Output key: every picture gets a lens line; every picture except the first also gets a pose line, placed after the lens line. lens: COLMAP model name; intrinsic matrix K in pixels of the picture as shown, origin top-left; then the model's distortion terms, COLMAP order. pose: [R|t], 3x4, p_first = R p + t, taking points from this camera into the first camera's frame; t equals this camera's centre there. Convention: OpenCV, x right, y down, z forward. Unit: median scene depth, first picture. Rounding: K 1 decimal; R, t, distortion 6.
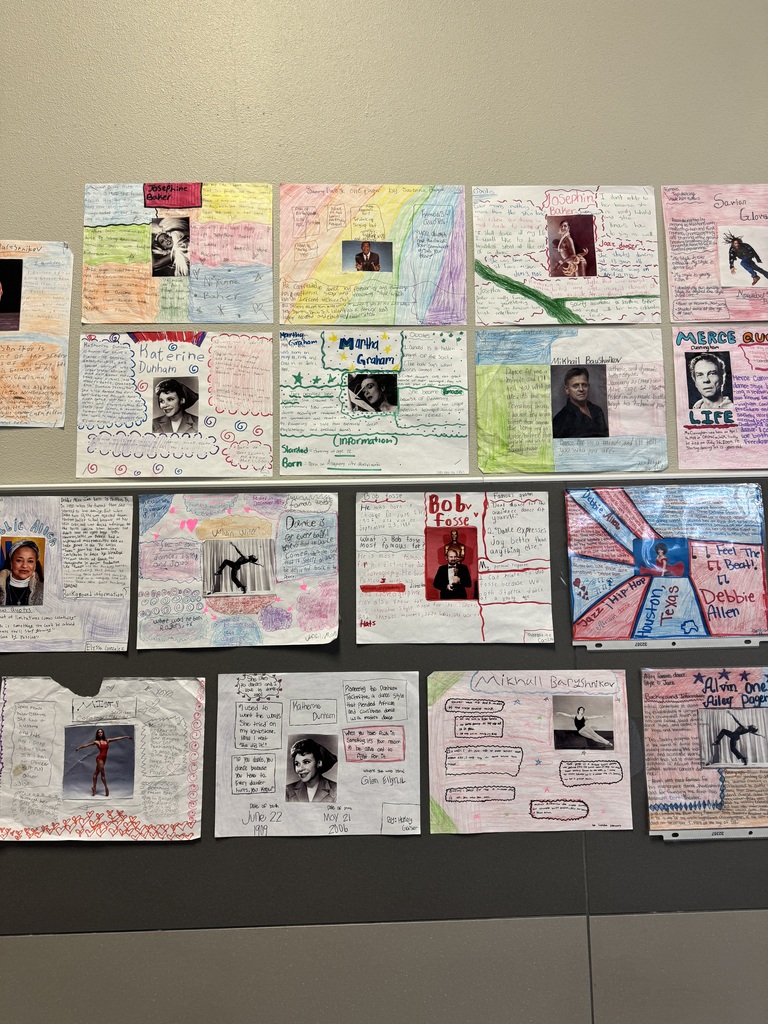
lens RADIAL K [[755.4, 0, 385.6], [0, 755.4, 524.4], [0, 0, 1]] dist [0.060351, -0.109915]
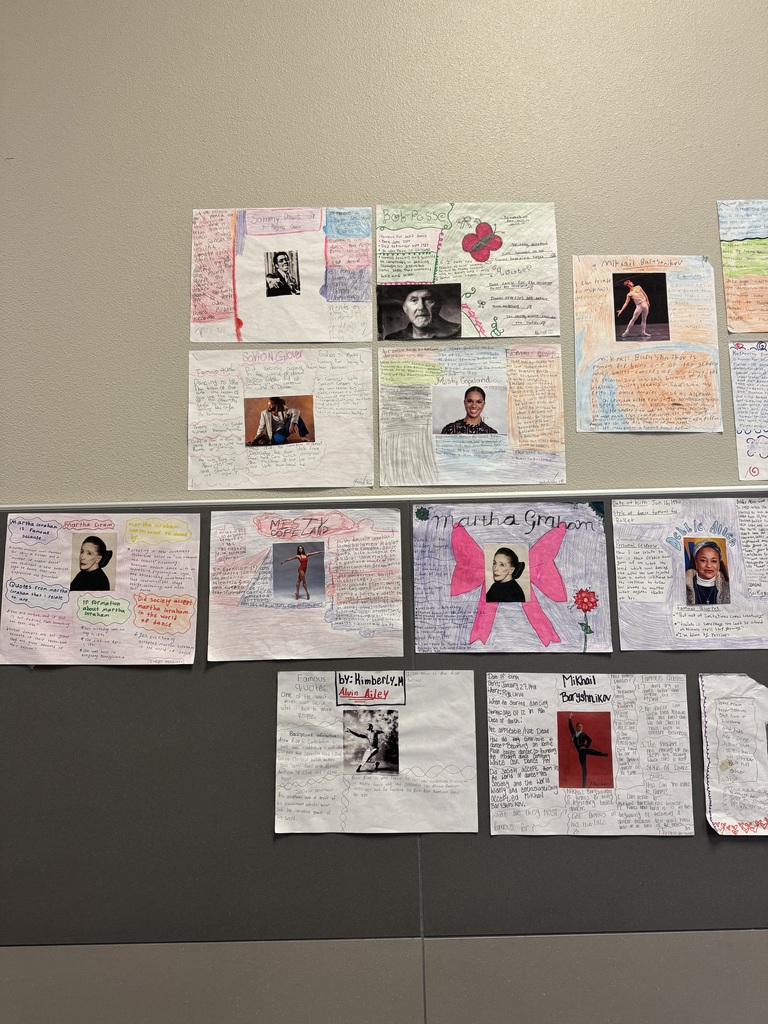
lens RADIAL K [[718.7, 0, 384.0], [0, 718.7, 512.0], [0, 0, 1]] dist [0.054727, -0.086233]
pose [[0.999028, -0.005162, -0.043776, -0.861238], [0.003858, 0.999548, -0.029830, 0.009254], [0.043910, 0.029633, 0.998596, -0.002914]]
